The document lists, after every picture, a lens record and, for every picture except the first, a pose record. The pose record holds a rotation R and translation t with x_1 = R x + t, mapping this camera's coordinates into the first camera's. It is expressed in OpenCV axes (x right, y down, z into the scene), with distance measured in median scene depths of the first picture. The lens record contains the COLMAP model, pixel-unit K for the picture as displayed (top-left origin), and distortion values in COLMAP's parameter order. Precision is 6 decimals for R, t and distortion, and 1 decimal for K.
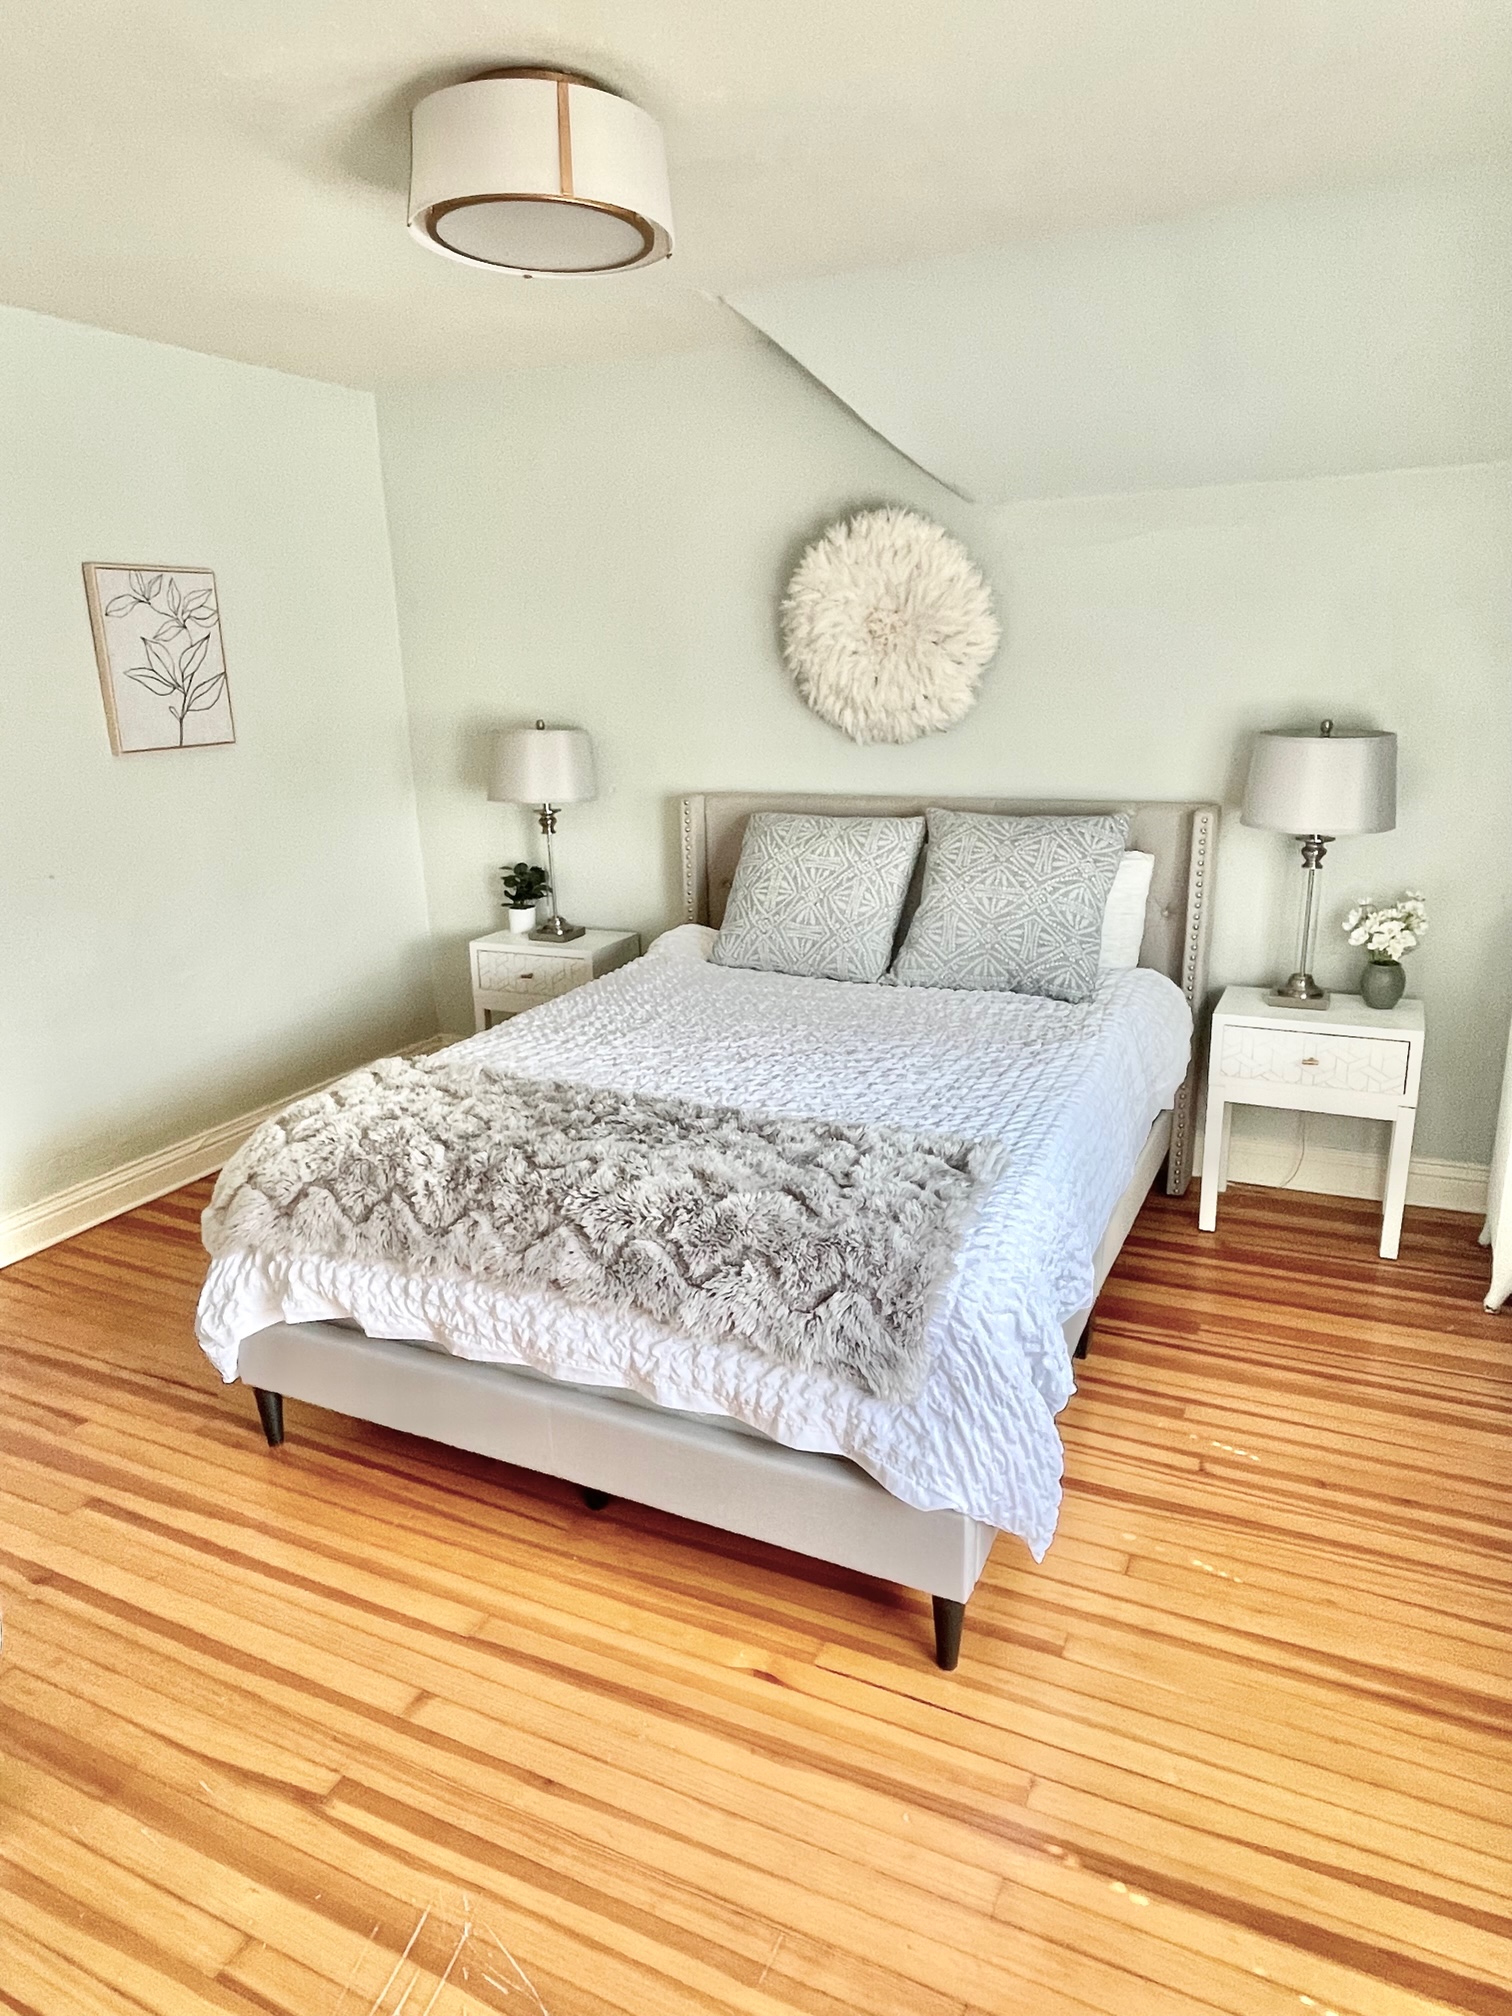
lens RADIAL K [[1257.9, 0, 755.9], [0, 1257.9, 1006.7], [0, 0, 1]] dist [0.000875, 0.000419]
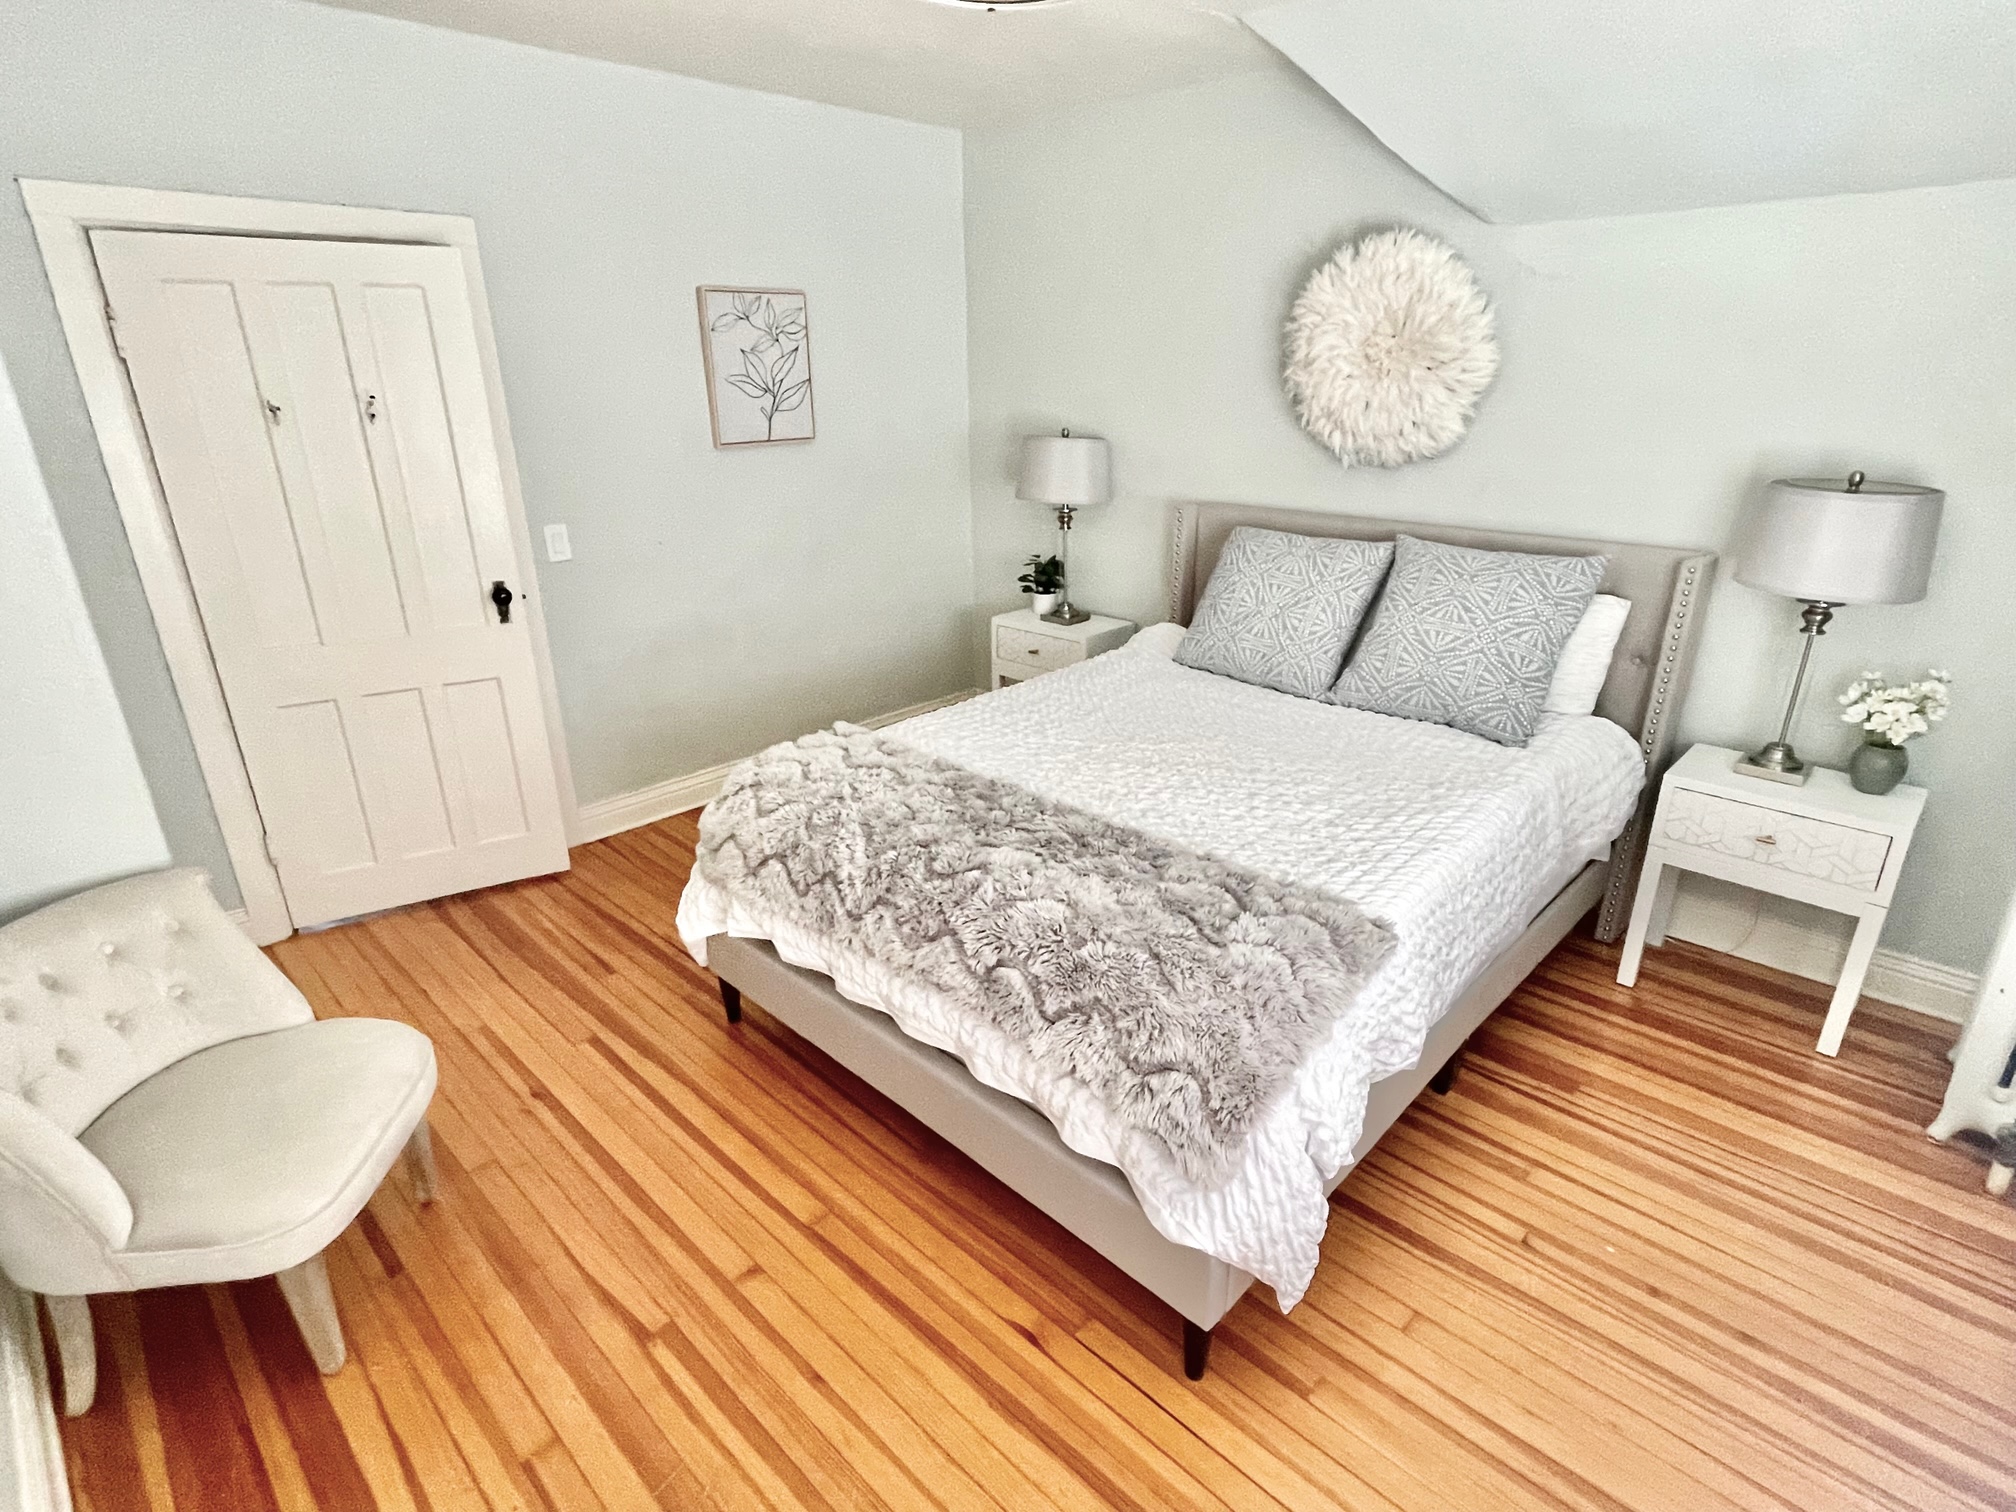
lens RADIAL K [[1024.3, 0, 1010.4], [0, 1024.3, 761.9], [0, 0, 1]] dist [-0.002553, 0.000116]
pose [[0.949432, 0.132816, -0.284497, 0.103227], [-0.102207, 0.987508, 0.119925, -0.044233], [0.296871, -0.084783, 0.951146, 0.097529]]
